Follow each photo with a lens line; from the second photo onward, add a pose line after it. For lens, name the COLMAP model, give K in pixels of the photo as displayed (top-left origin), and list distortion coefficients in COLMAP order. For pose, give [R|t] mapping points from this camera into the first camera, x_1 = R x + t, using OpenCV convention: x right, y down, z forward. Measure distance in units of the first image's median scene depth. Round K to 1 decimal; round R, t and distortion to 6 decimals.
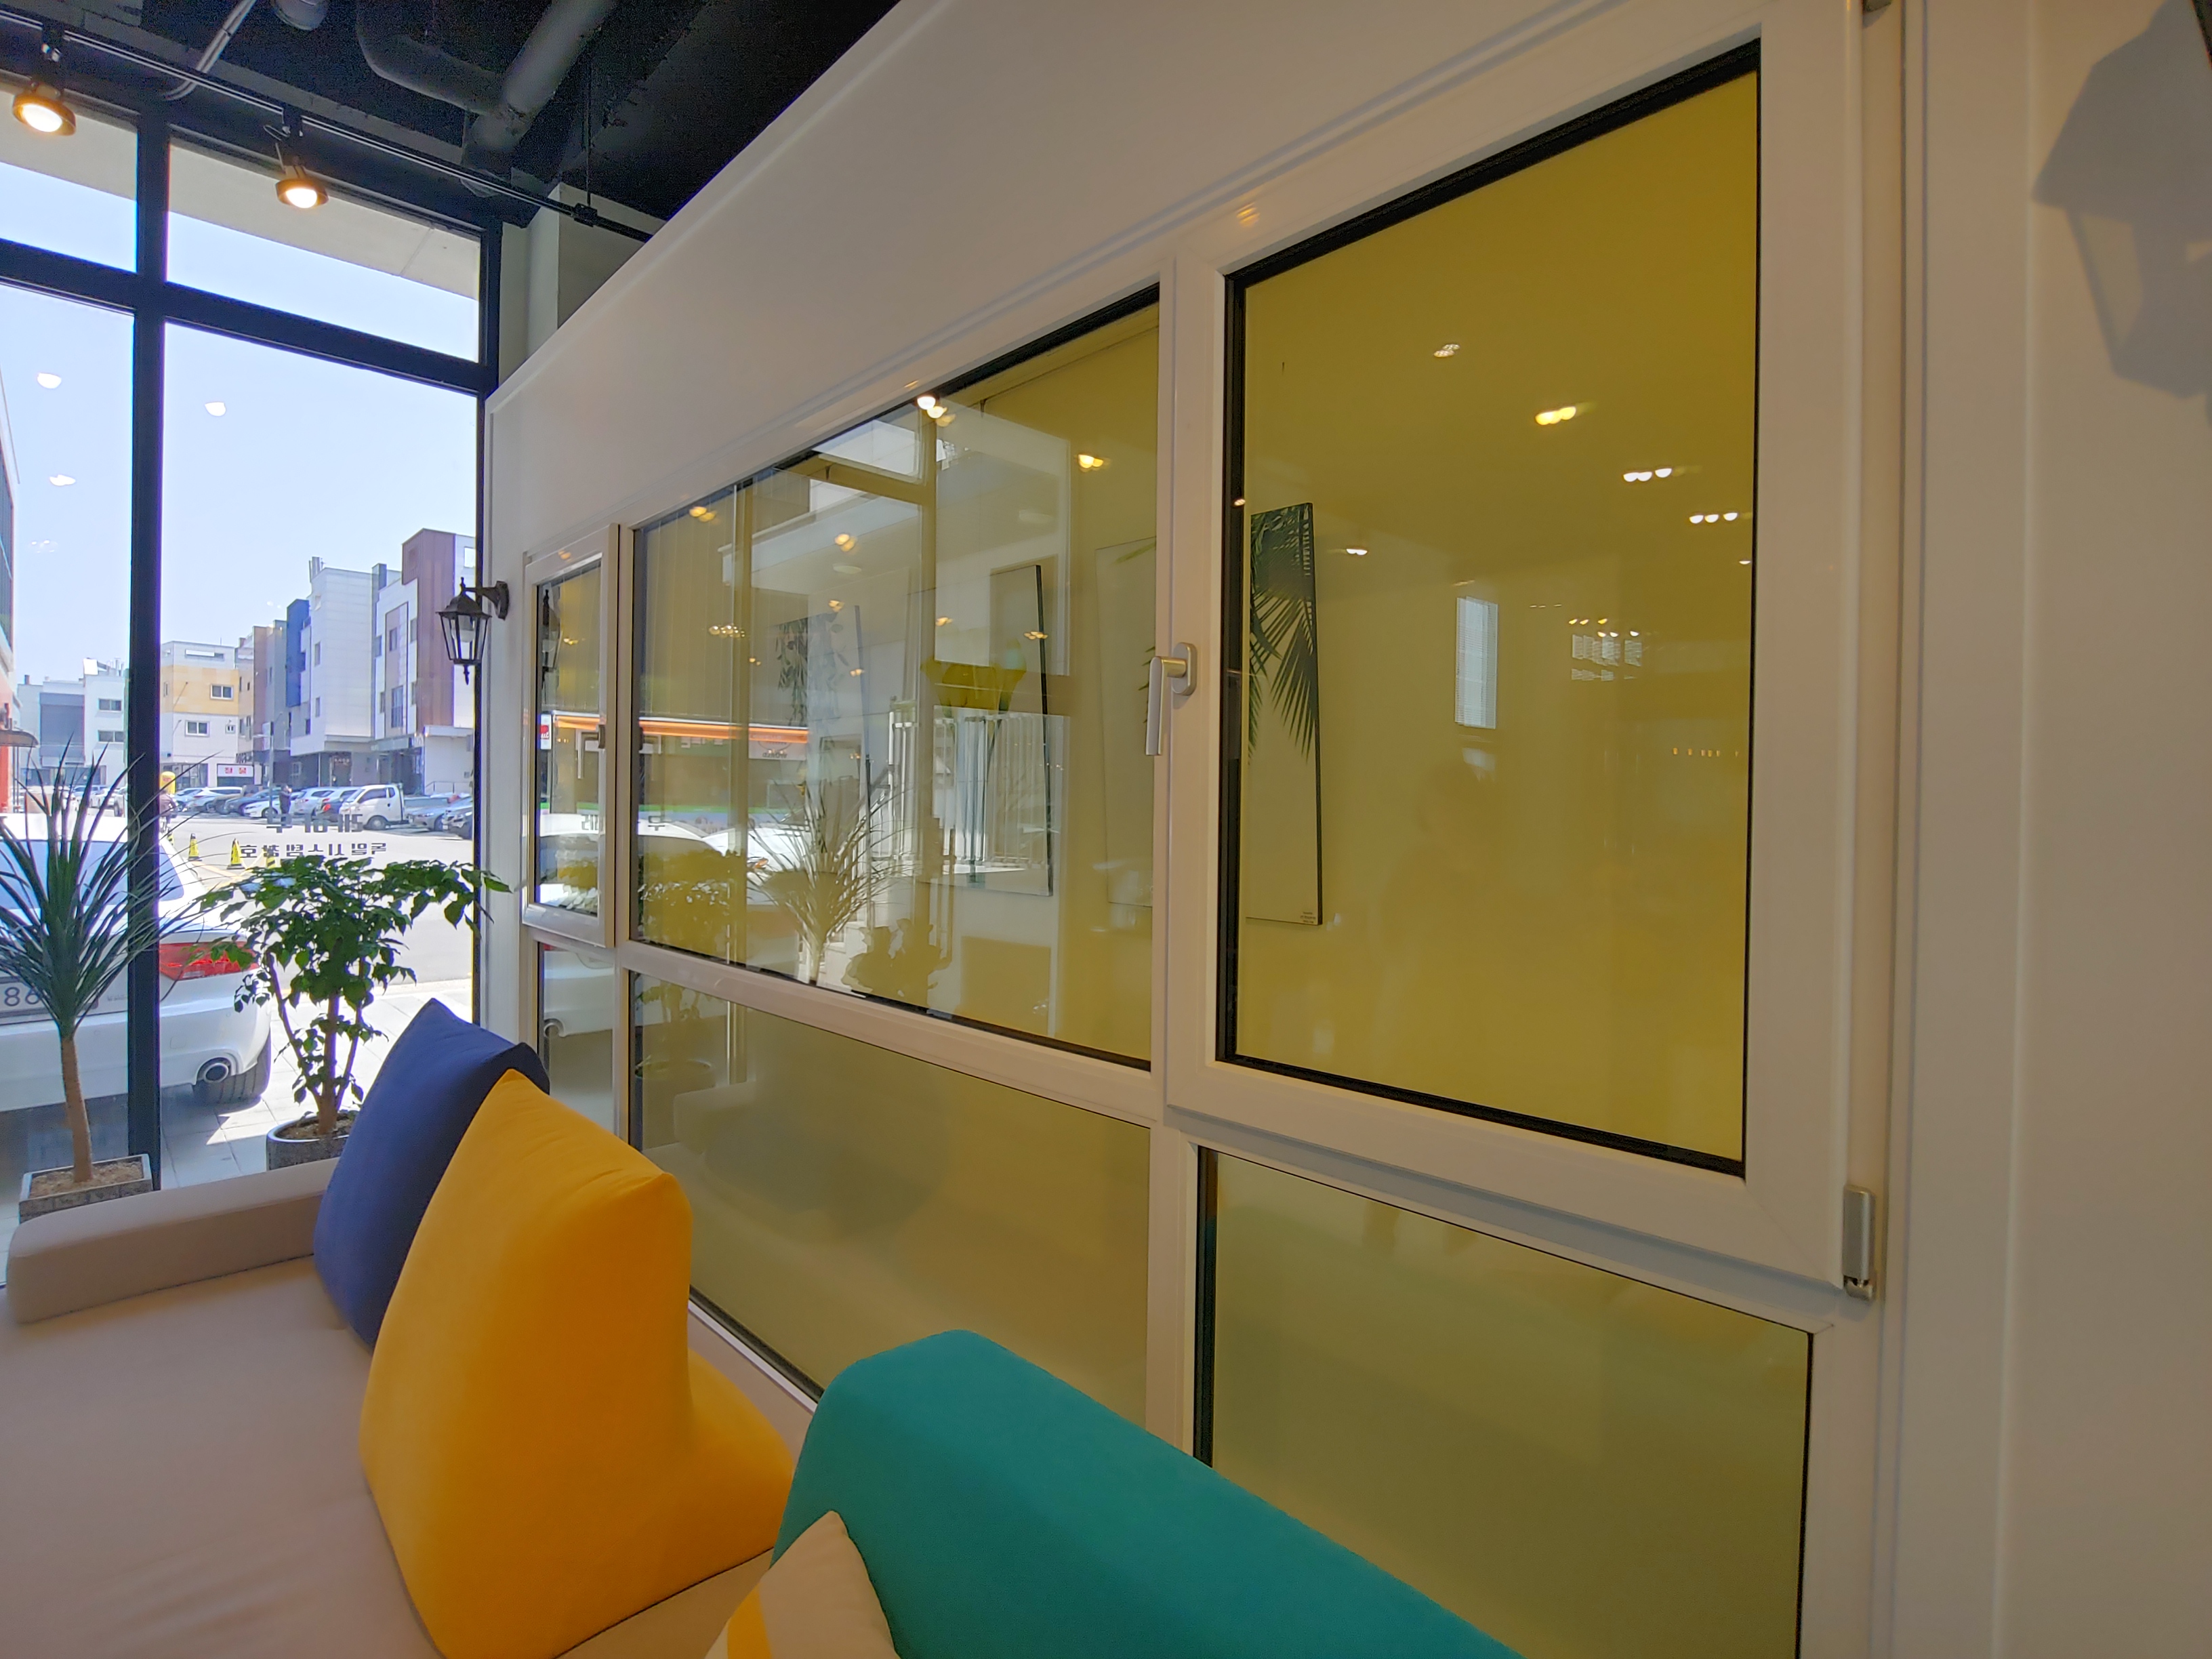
lens RADIAL K [[1049.9, 0, 1108.8], [0, 1049.9, 820.1], [0, 0, 1]] dist [-0.012094, -0.004747]
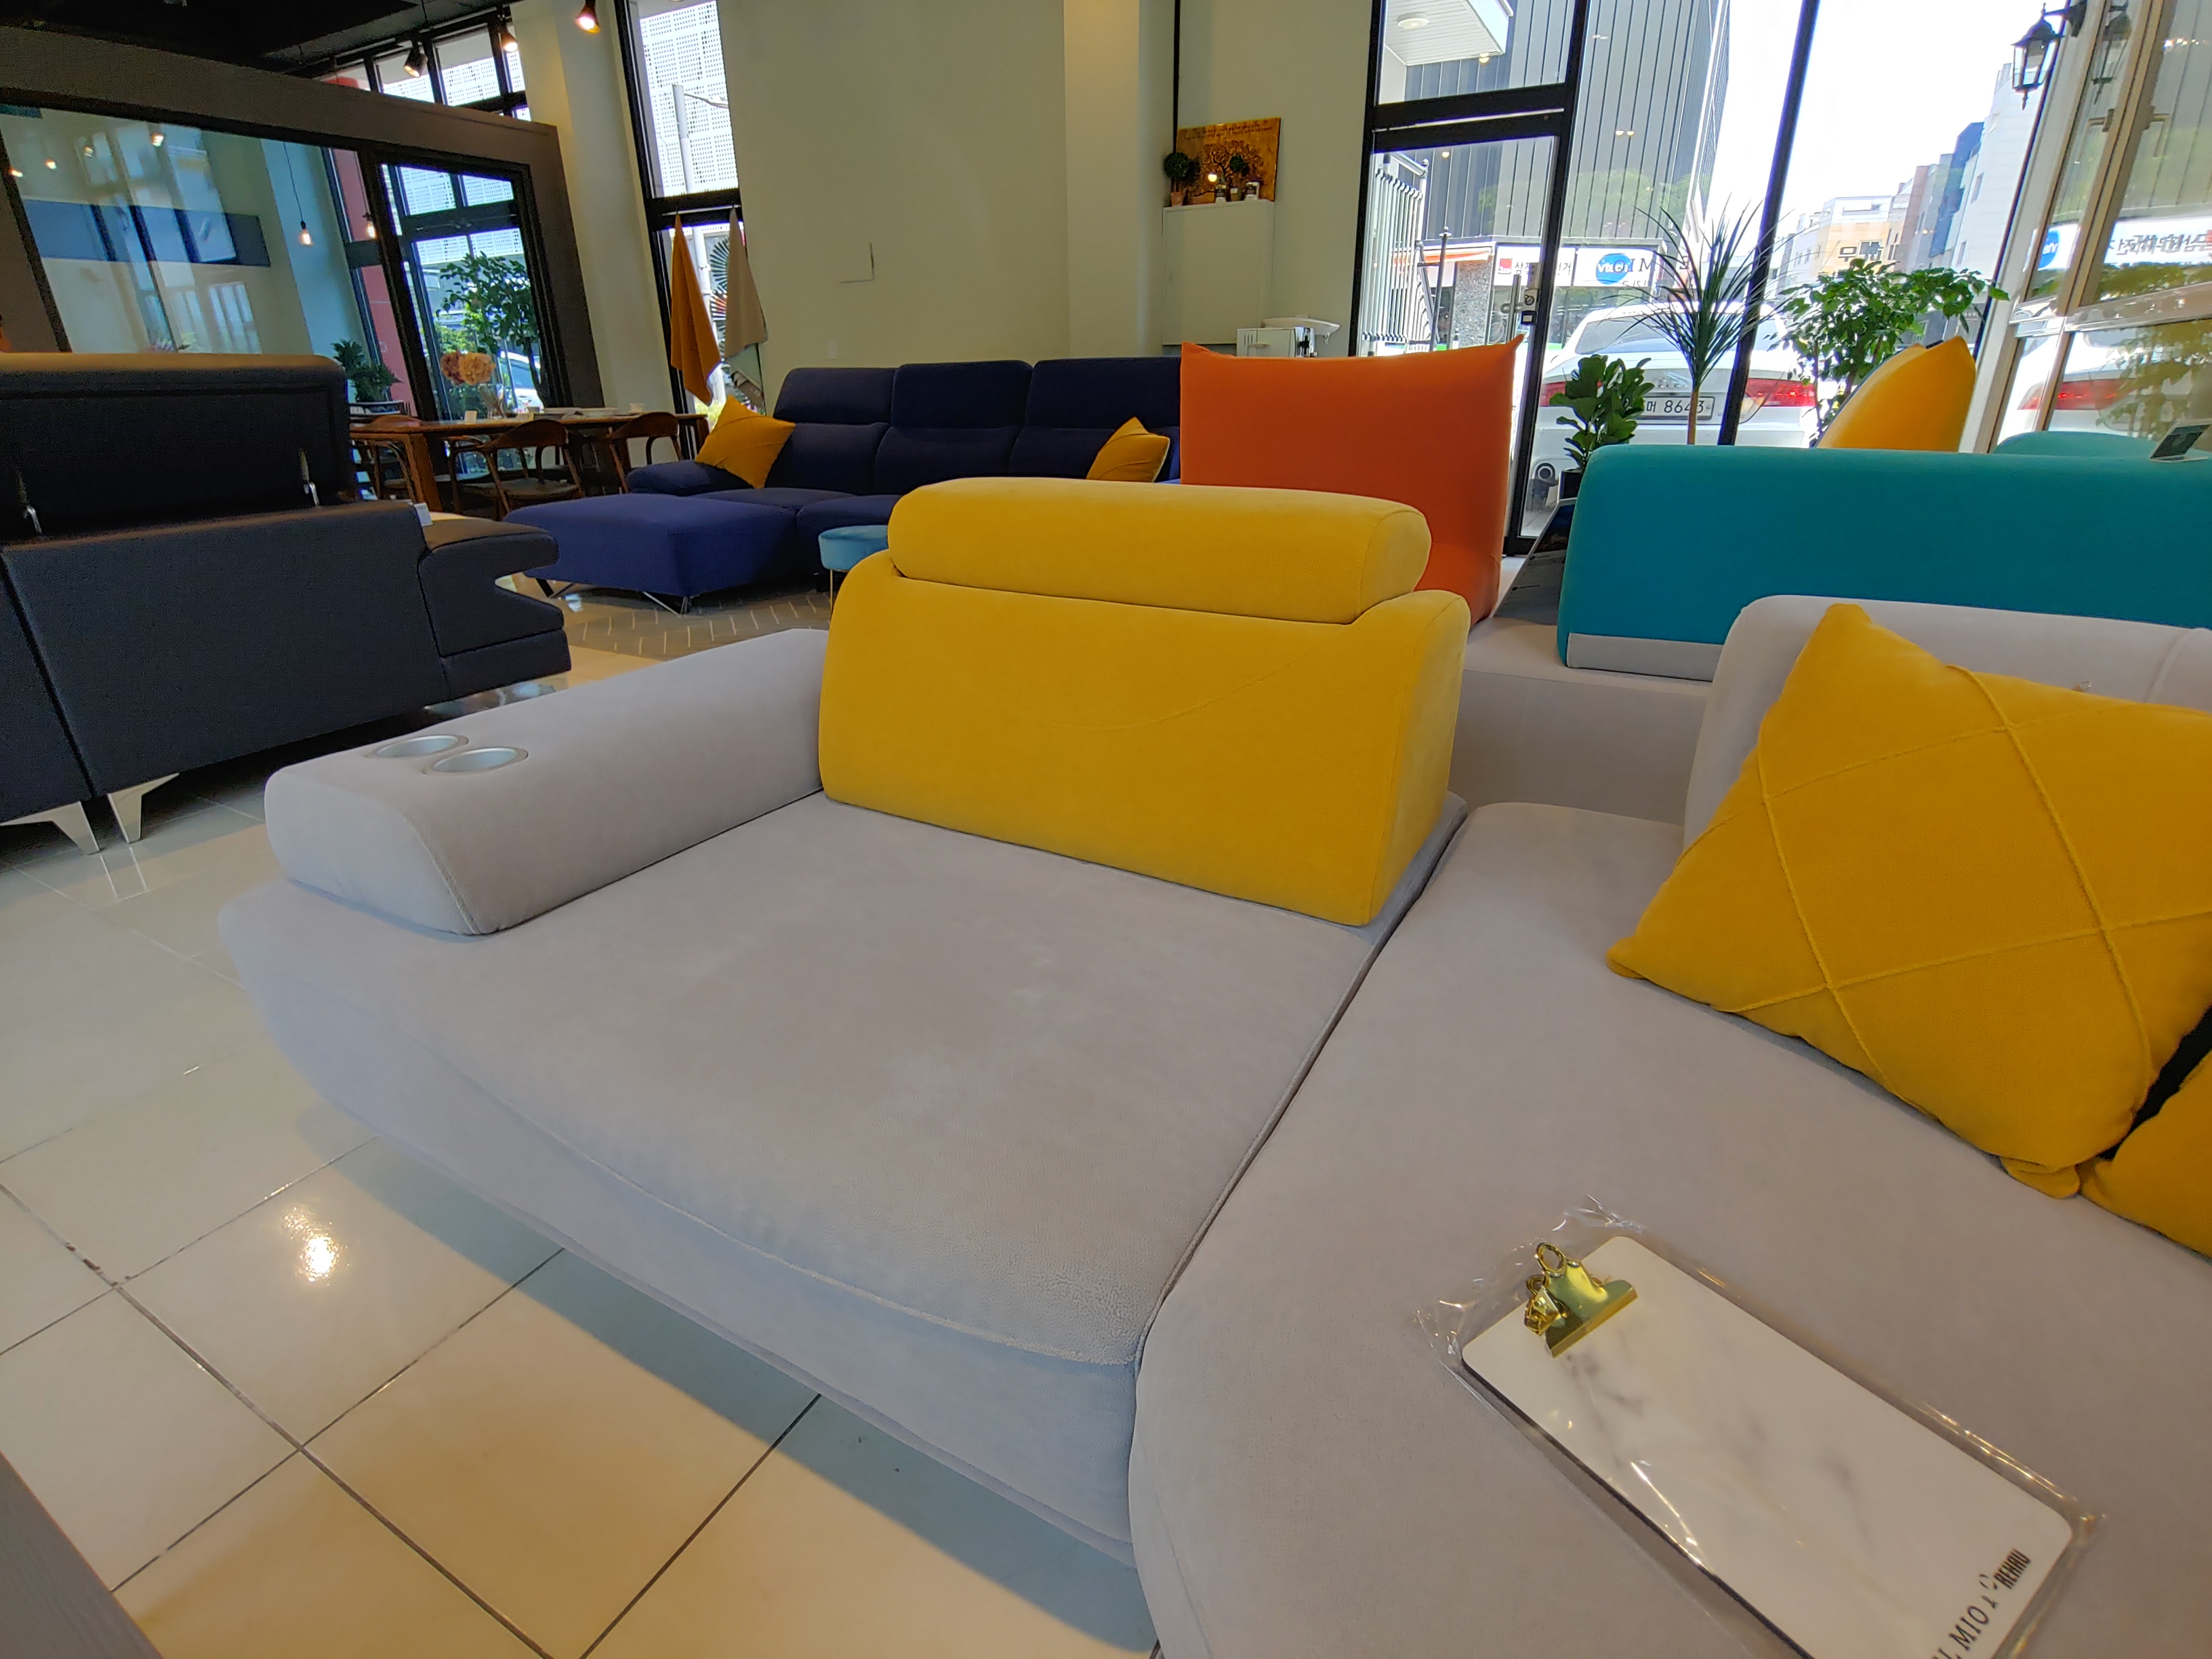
lens RADIAL K [[1049.9, 0, 1098.9], [0, 1049.9, 806.4], [0, 0, 1]] dist [-0.012094, -0.004747]
pose [[0.276437, 0.356720, -0.892375, 0.443781], [-0.000332, 0.928595, 0.371096, 0.187122], [0.961032, -0.102288, 0.256816, -0.409233]]
